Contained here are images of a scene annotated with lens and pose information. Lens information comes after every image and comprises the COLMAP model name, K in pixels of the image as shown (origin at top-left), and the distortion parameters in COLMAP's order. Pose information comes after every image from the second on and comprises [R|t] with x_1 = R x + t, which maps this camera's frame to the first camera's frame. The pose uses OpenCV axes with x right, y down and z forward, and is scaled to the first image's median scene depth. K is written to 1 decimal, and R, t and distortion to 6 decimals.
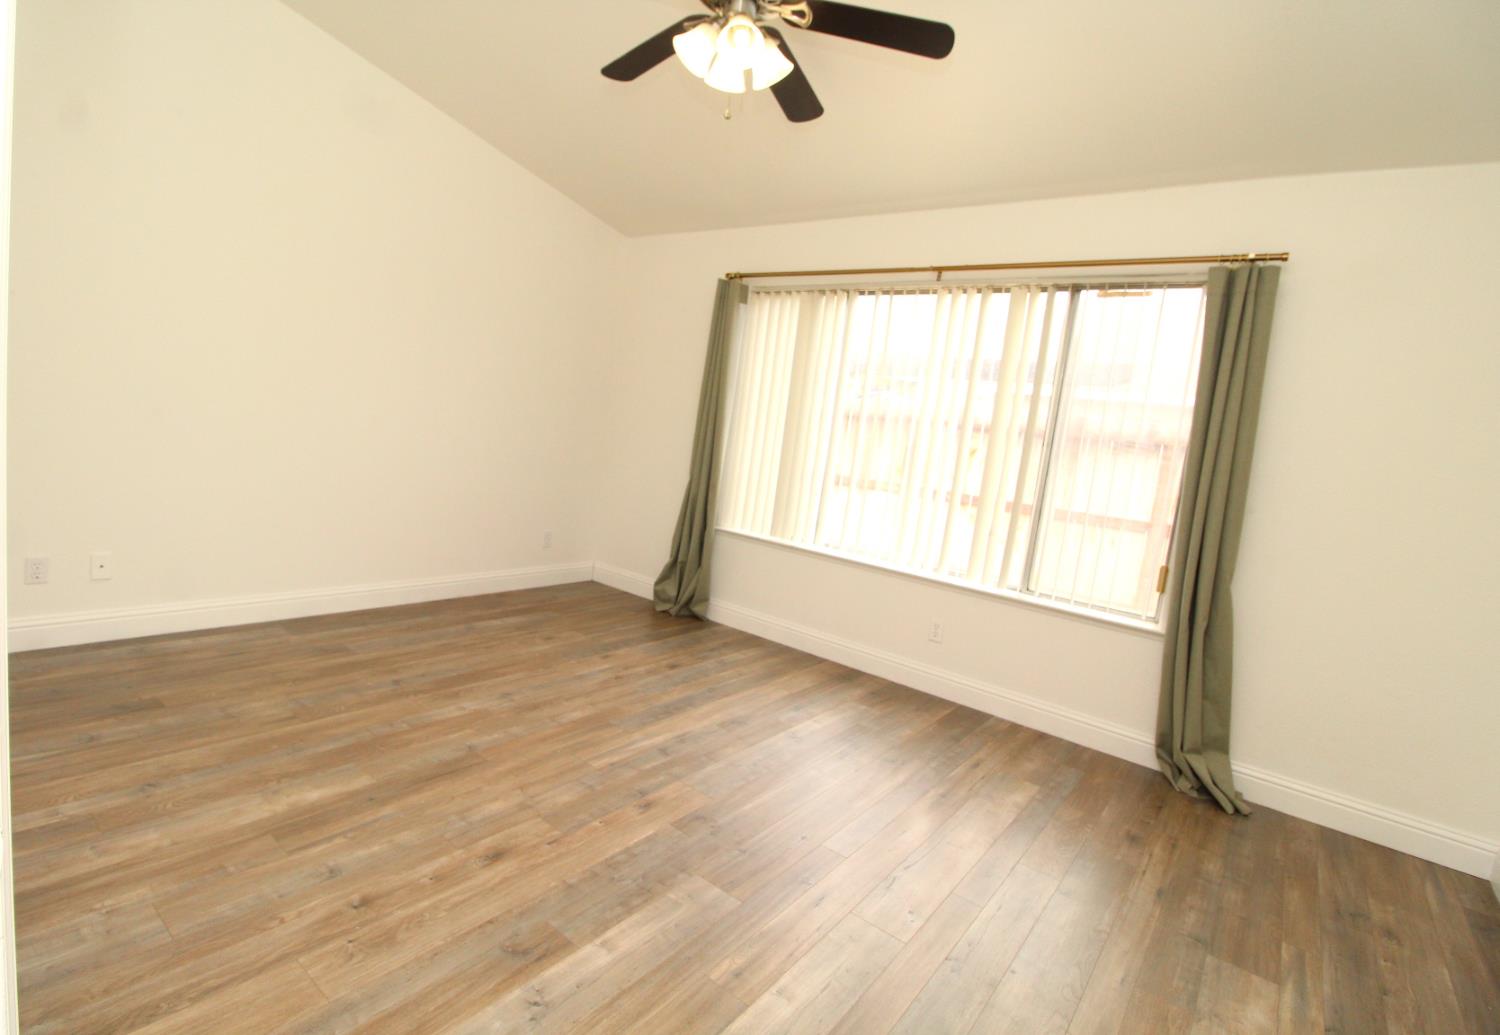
lens RADIAL K [[728.3, 0, 751.5], [0, 728.3, 523.0], [0, 0, 1]] dist [-0.013821, -0.003702]
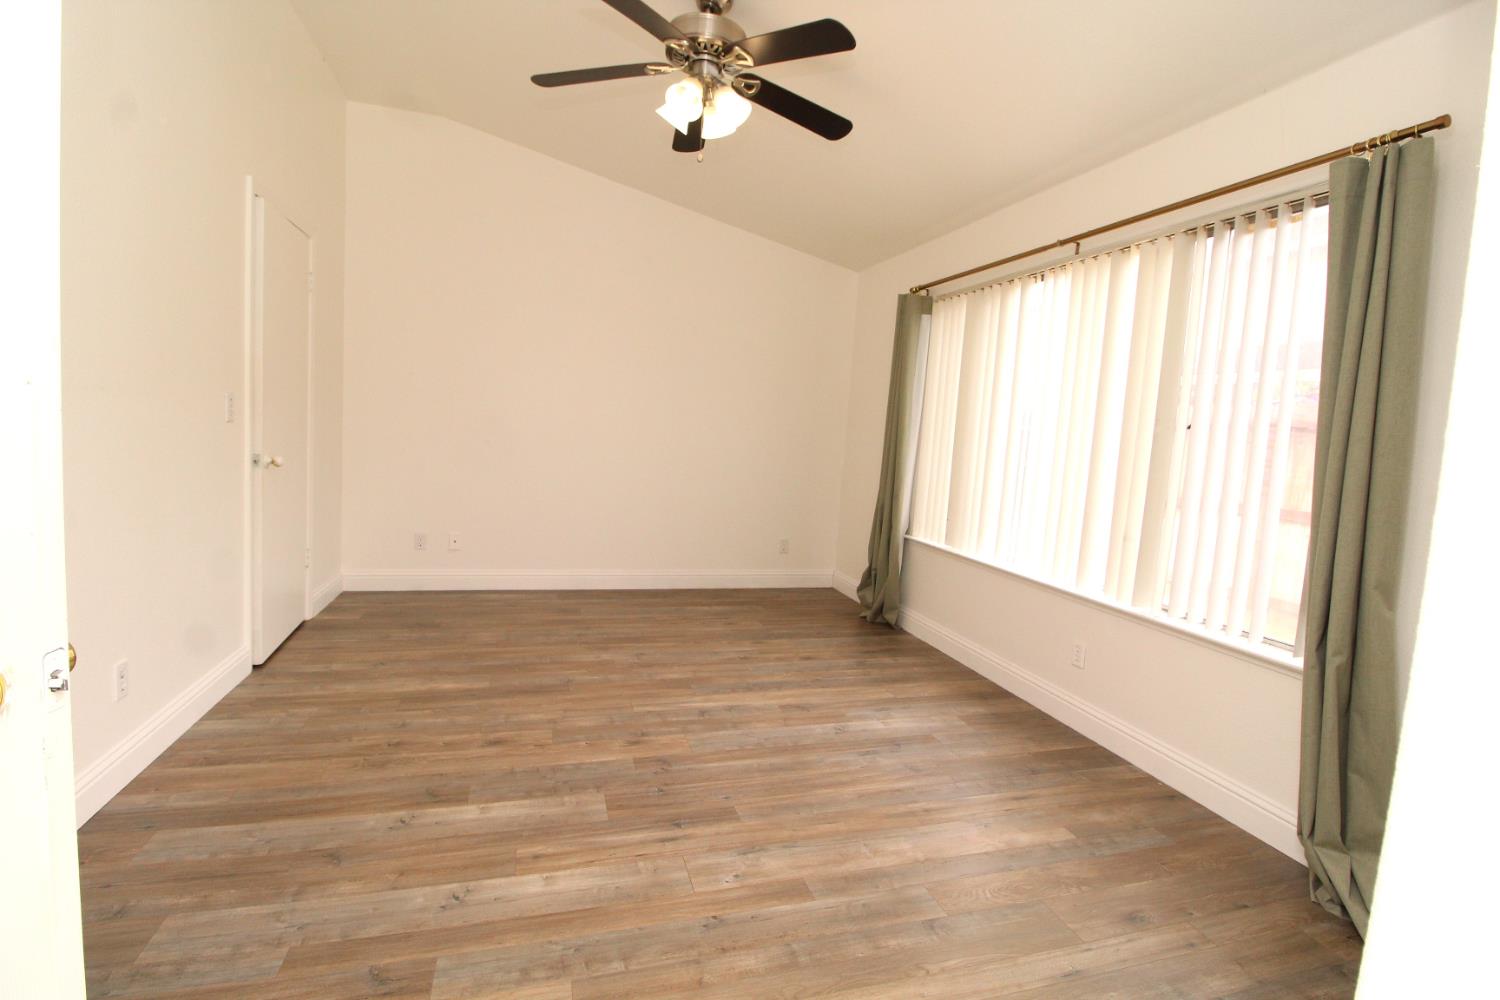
lens RADIAL K [[719.8, 0, 754.4], [0, 719.8, 489.0], [0, 0, 1]] dist [-0.014382, -0.000793]
pose [[0.820189, -0.014106, -0.571918, 0.531286], [-0.045600, 0.994903, -0.089932, 0.062569], [0.570272, 0.099841, 0.815366, 0.103000]]
